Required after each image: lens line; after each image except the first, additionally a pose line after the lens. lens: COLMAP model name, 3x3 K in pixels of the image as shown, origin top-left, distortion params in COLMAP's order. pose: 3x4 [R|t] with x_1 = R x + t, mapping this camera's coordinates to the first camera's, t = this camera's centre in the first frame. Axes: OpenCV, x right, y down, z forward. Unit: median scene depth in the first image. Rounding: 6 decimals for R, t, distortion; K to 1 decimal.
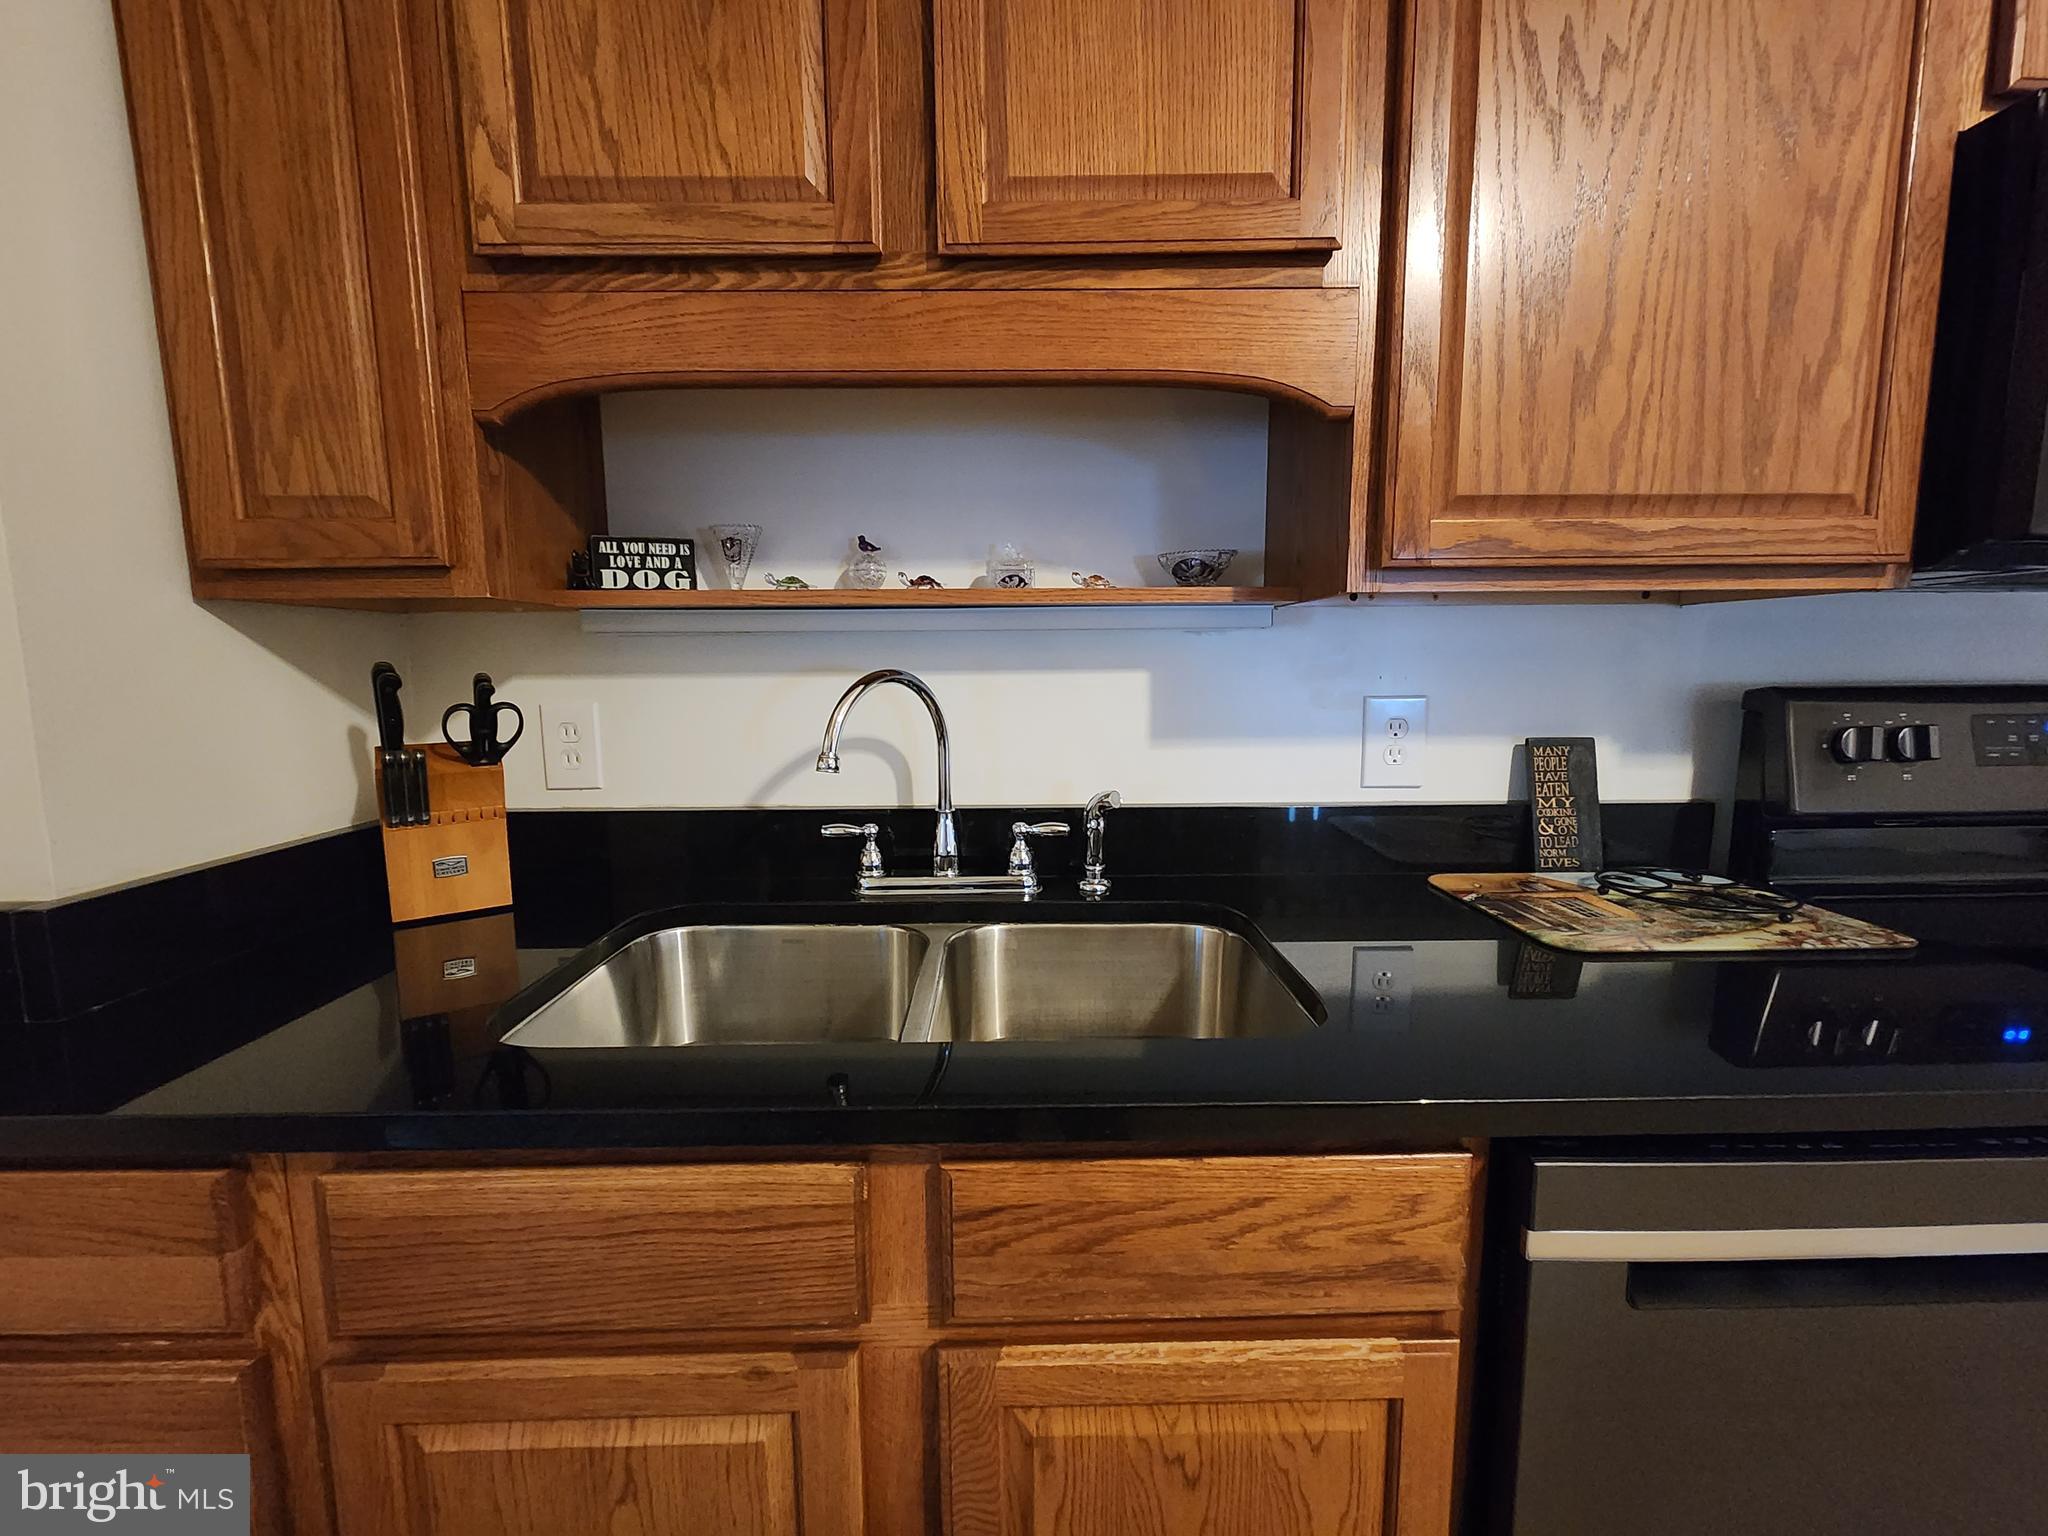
lens RADIAL K [[831.0, 0, 1018.6], [0, 831.0, 758.1], [0, 0, 1]] dist [-0.000768, -0.000478]
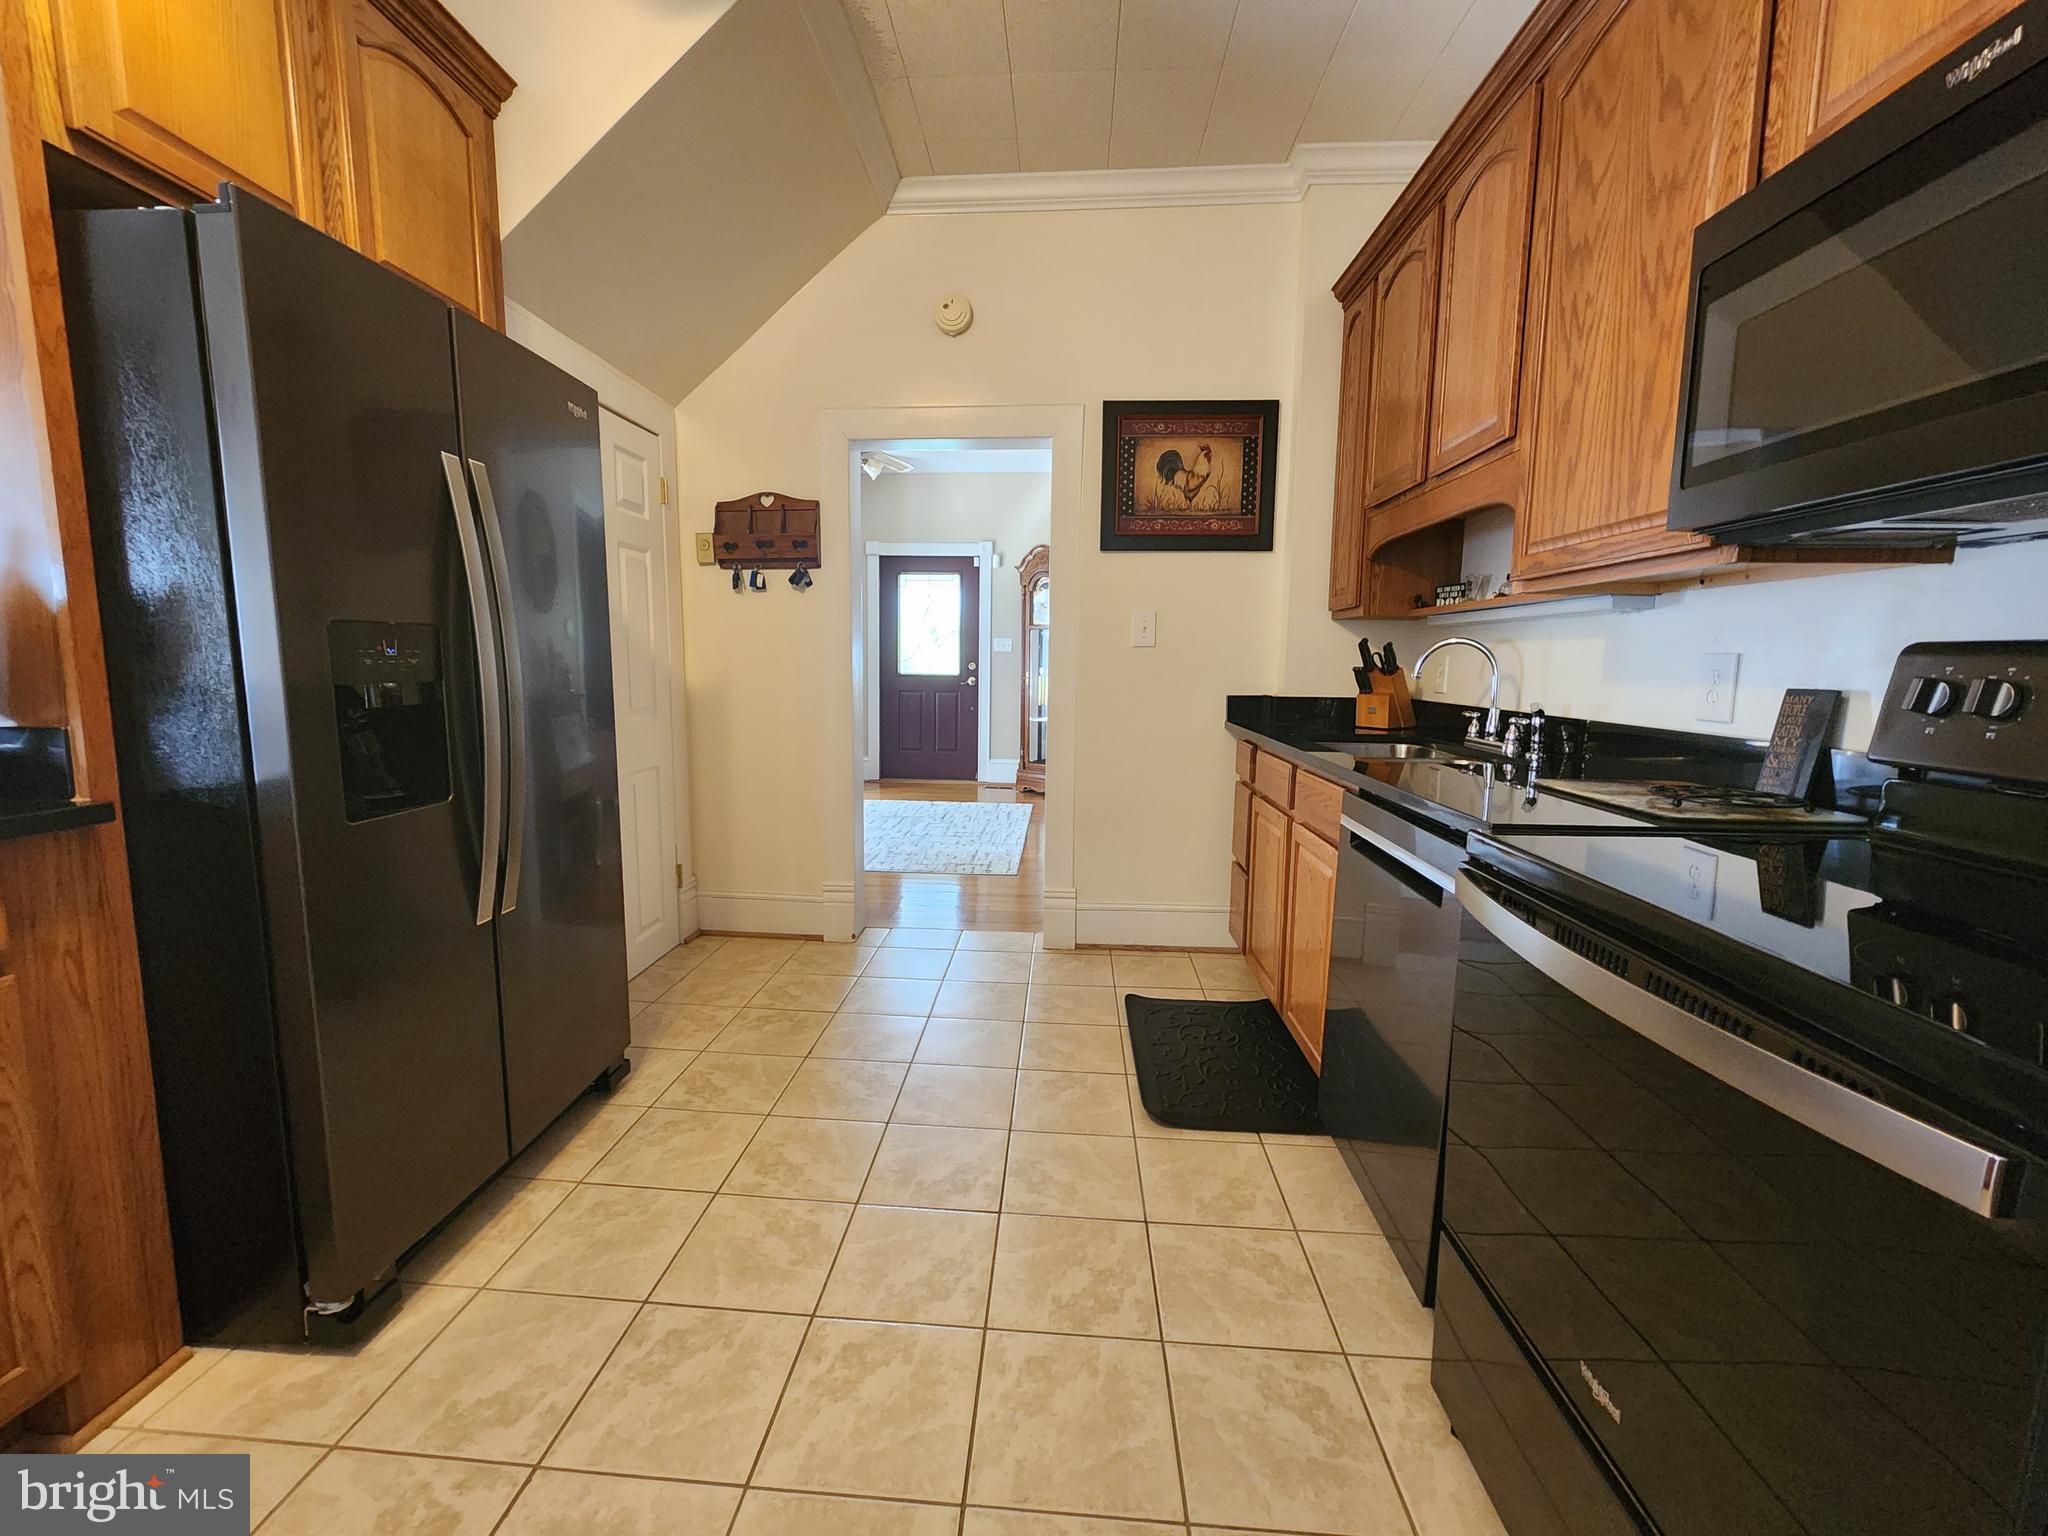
lens RADIAL K [[831.0, 0, 1014.9], [0, 831.0, 757.6], [0, 0, 1]] dist [-0.000768, -0.000478]
pose [[-0.068431, 0.125918, -0.989678, 2.669815], [-0.126457, 0.982907, 0.133800, 0.078492], [0.989609, 0.134308, -0.051338, -0.047316]]
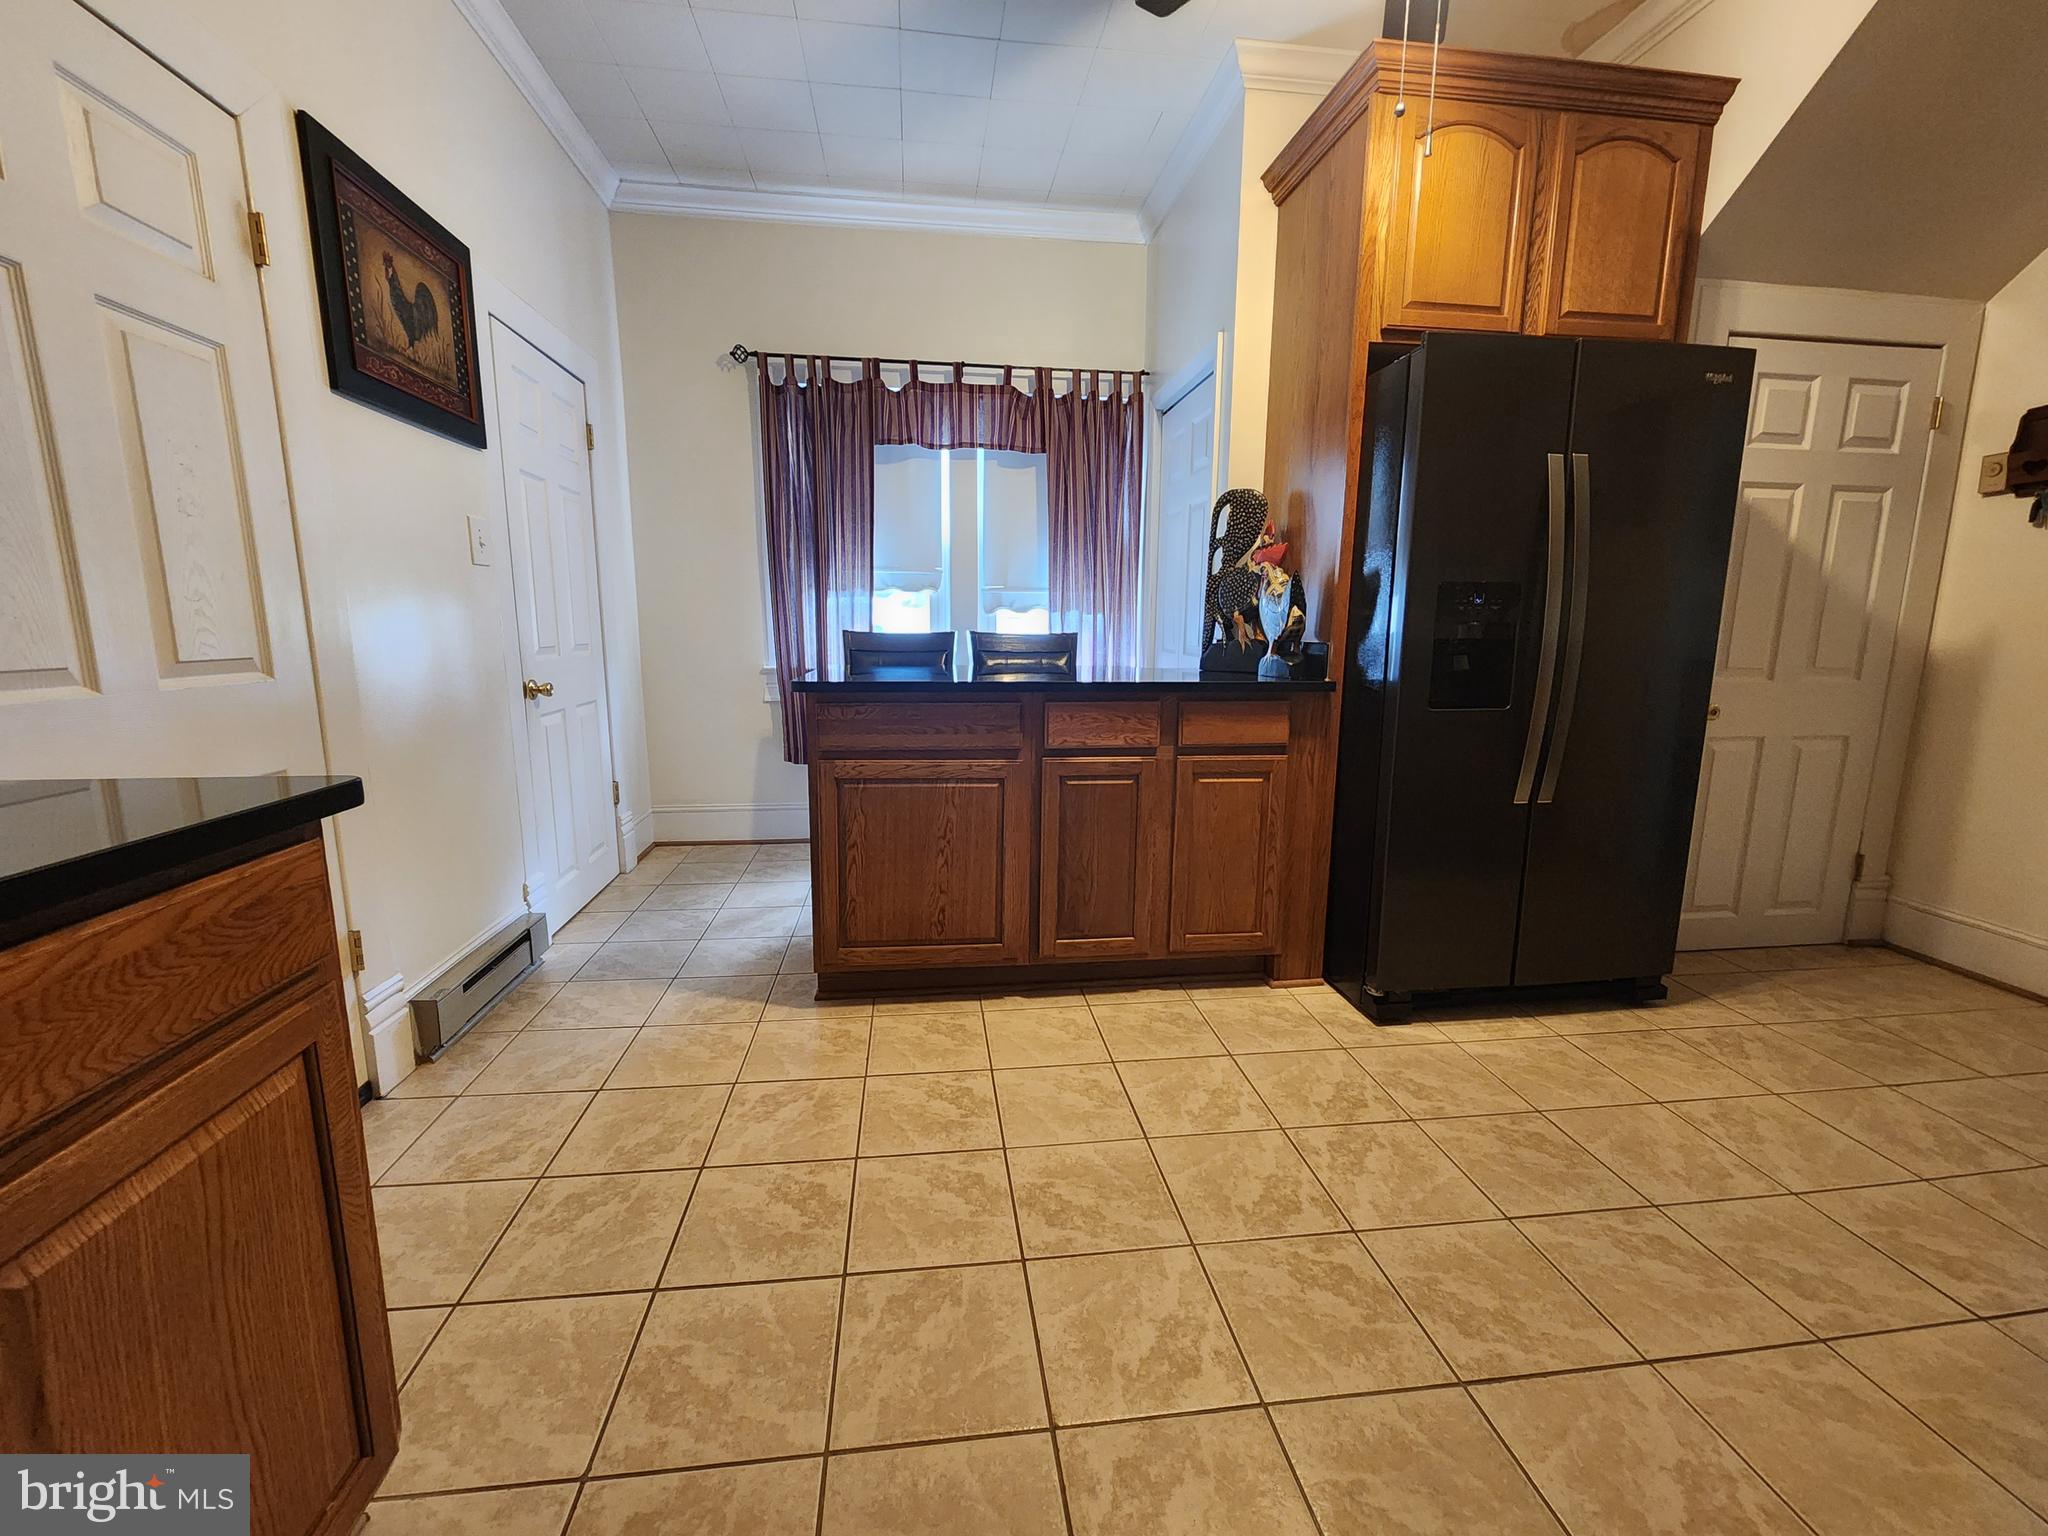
lens RADIAL K [[831.0, 0, 1016.2], [0, 831.0, 760.3], [0, 0, 1]] dist [-0.000768, -0.000478]
pose [[-0.993088, 0.020570, -0.115559, 2.768491], [-0.012679, 0.959963, 0.279839, 0.027113], [0.116689, 0.279370, -0.953067, 0.952366]]
